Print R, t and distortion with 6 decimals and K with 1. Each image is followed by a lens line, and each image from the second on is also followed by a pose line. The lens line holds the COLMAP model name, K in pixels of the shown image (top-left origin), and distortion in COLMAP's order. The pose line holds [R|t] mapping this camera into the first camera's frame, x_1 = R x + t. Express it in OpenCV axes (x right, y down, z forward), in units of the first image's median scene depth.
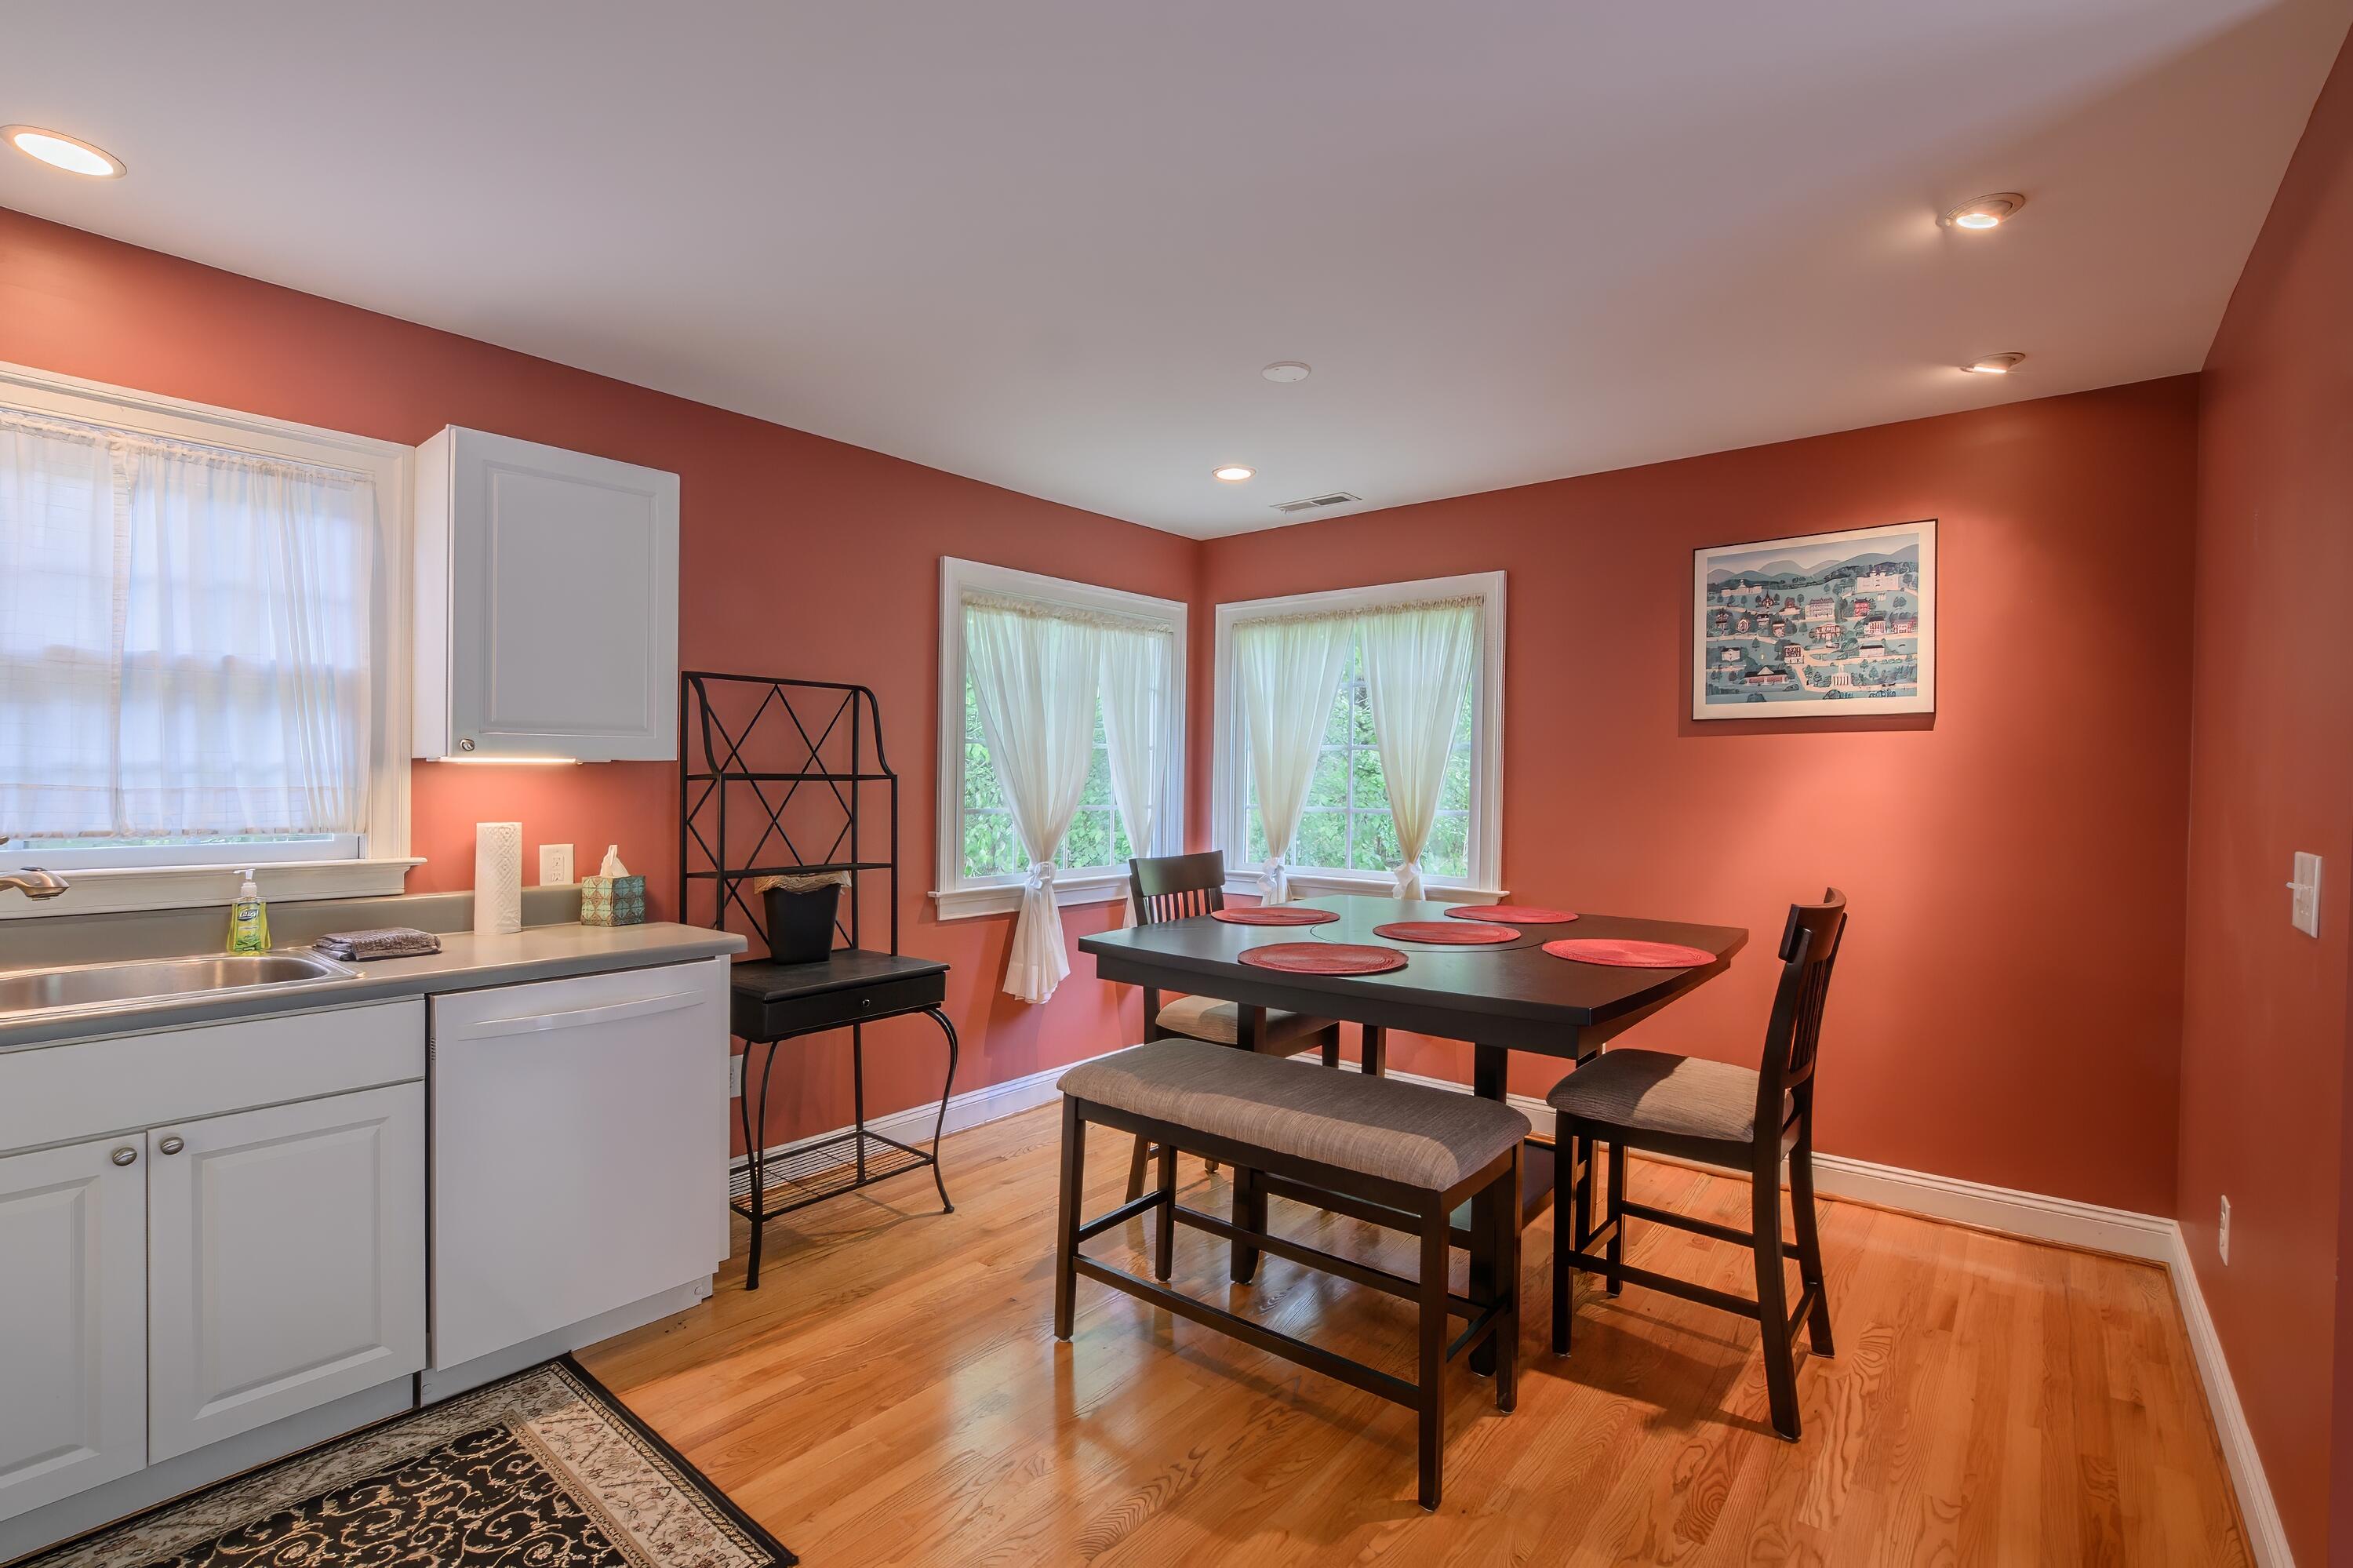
lens RADIAL K [[1065.0, 0, 1170.5], [0, 1065.0, 820.7], [0, 0, 1]] dist [-0.015808, 0.001030]
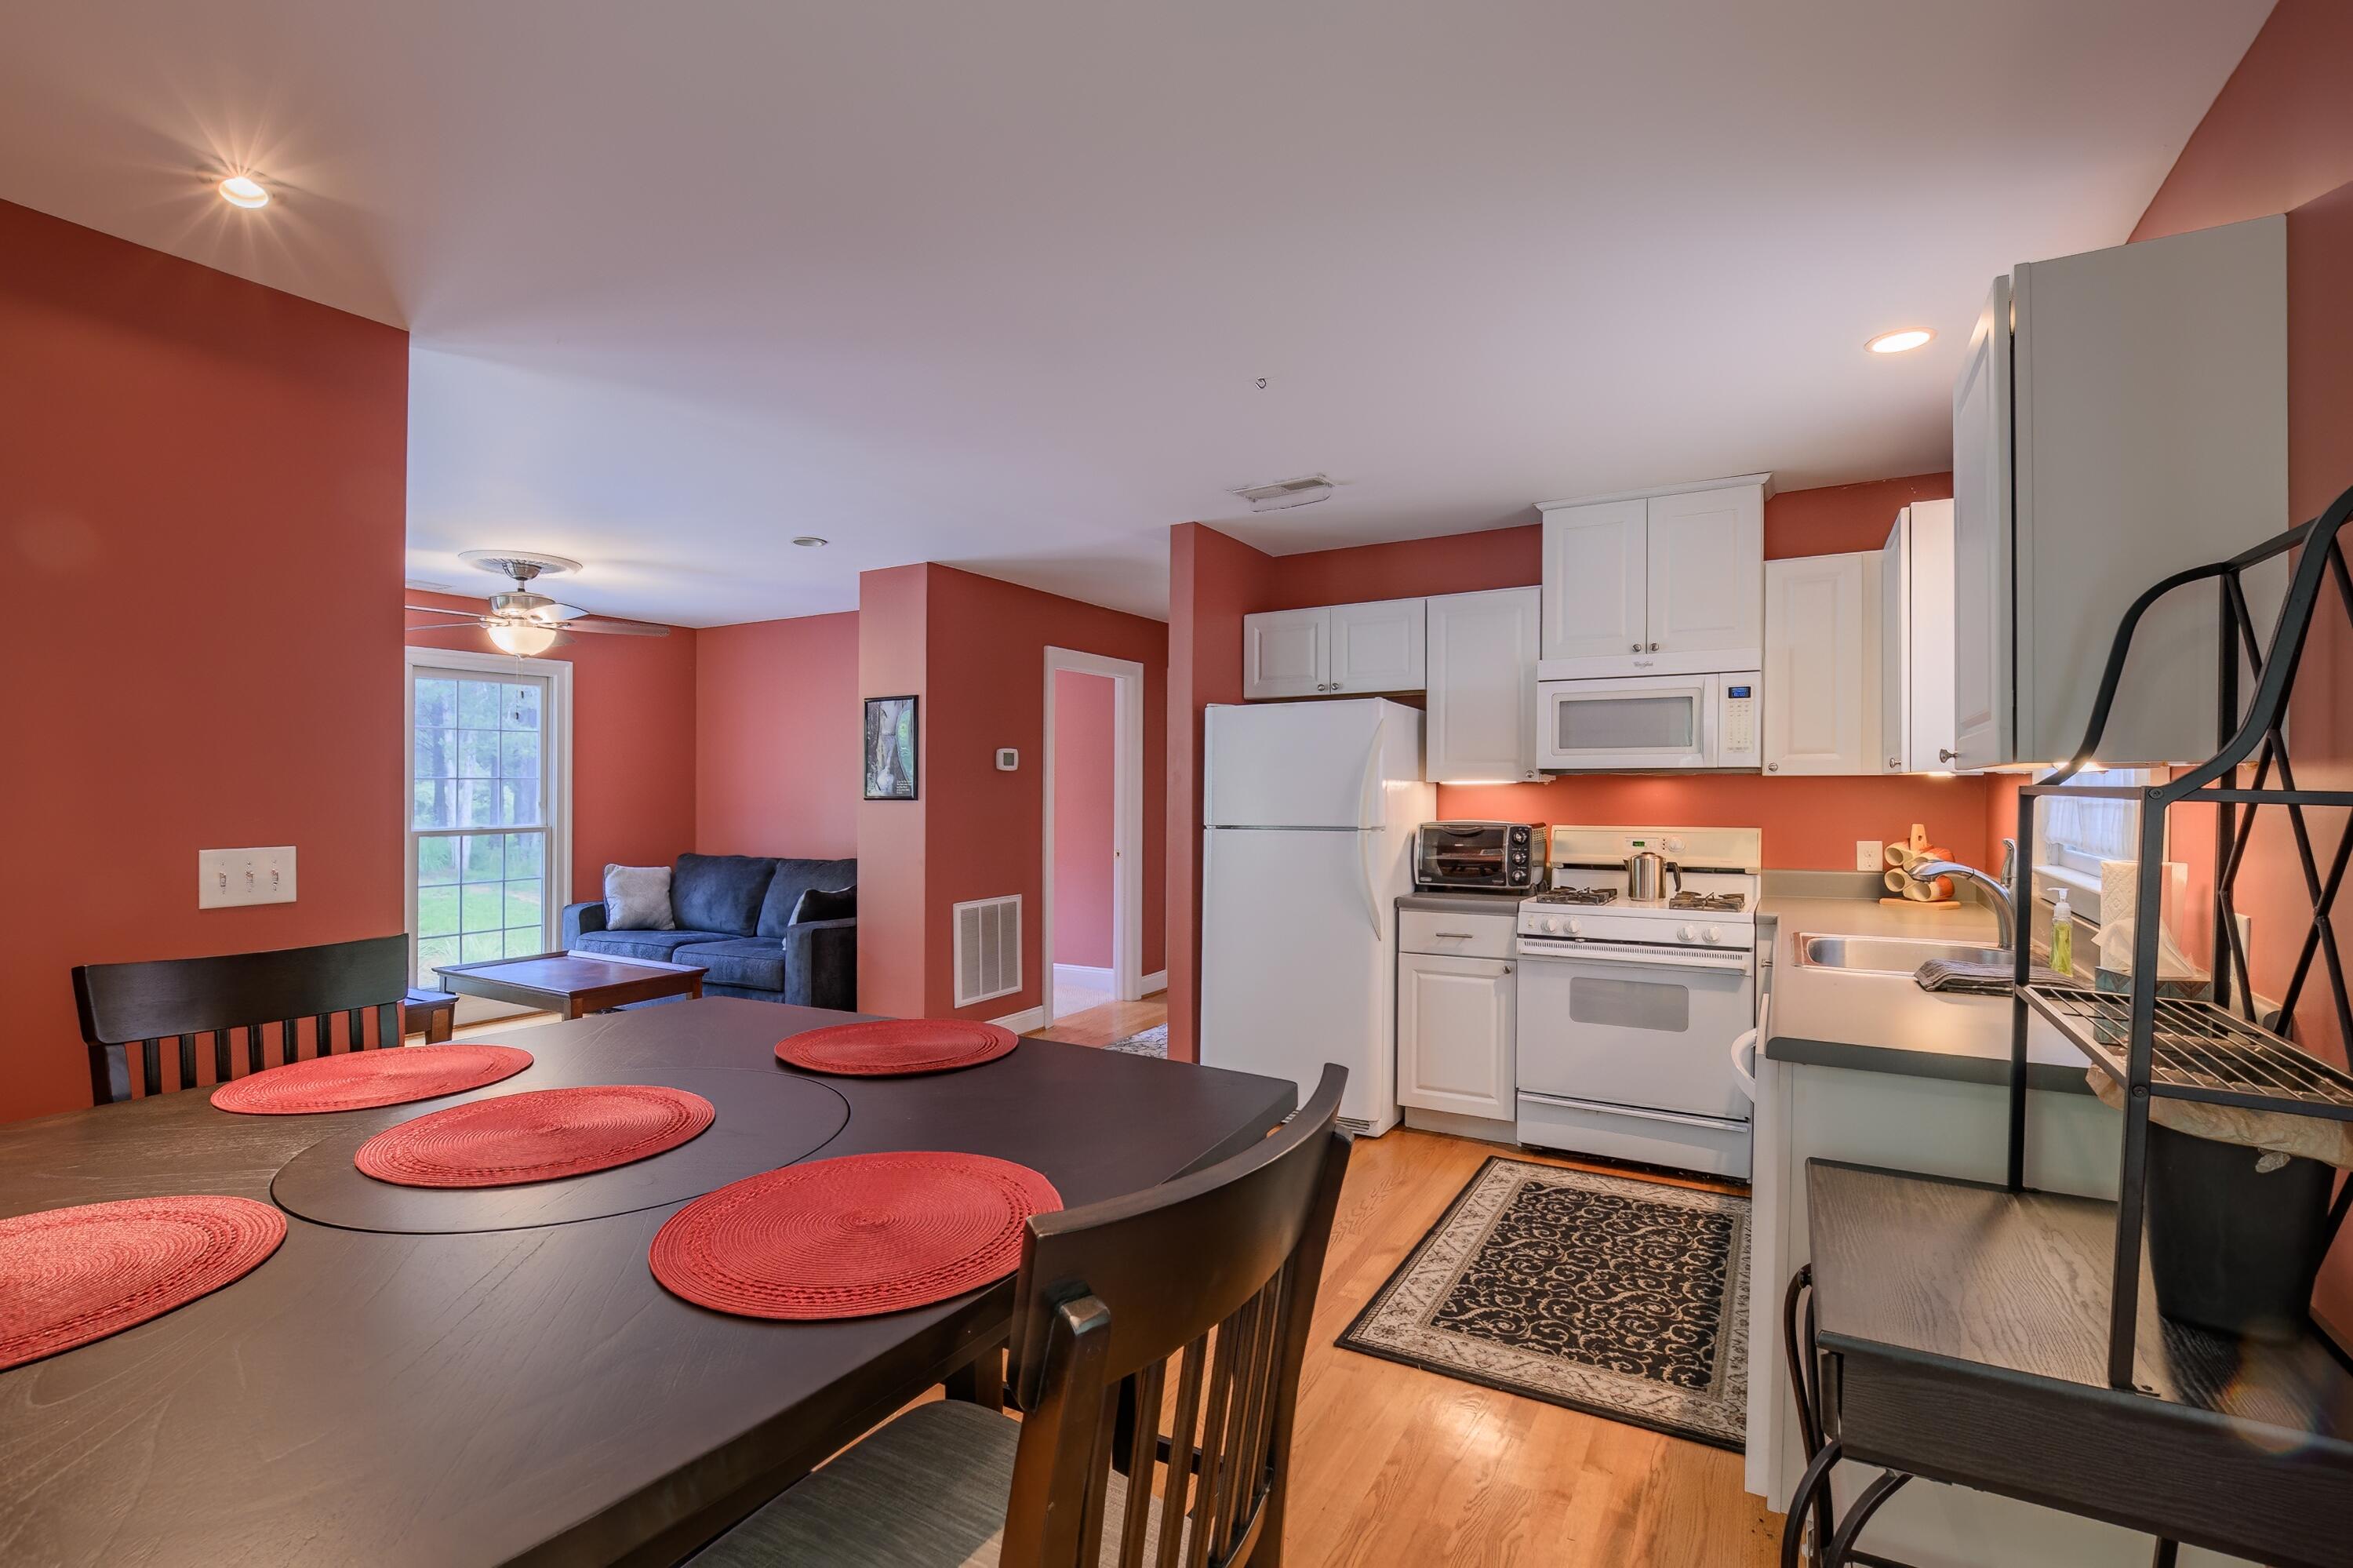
lens RADIAL K [[1058.1, 0, 1181.6], [0, 1058.1, 788.4], [0, 0, 1]] dist [-0.015242, 0.000214]
pose [[-0.984699, -0.002744, -0.174244, 0.057169], [-0.009214, 0.999297, 0.036336, -0.055997], [0.174022, 0.037386, -0.984032, 1.411192]]
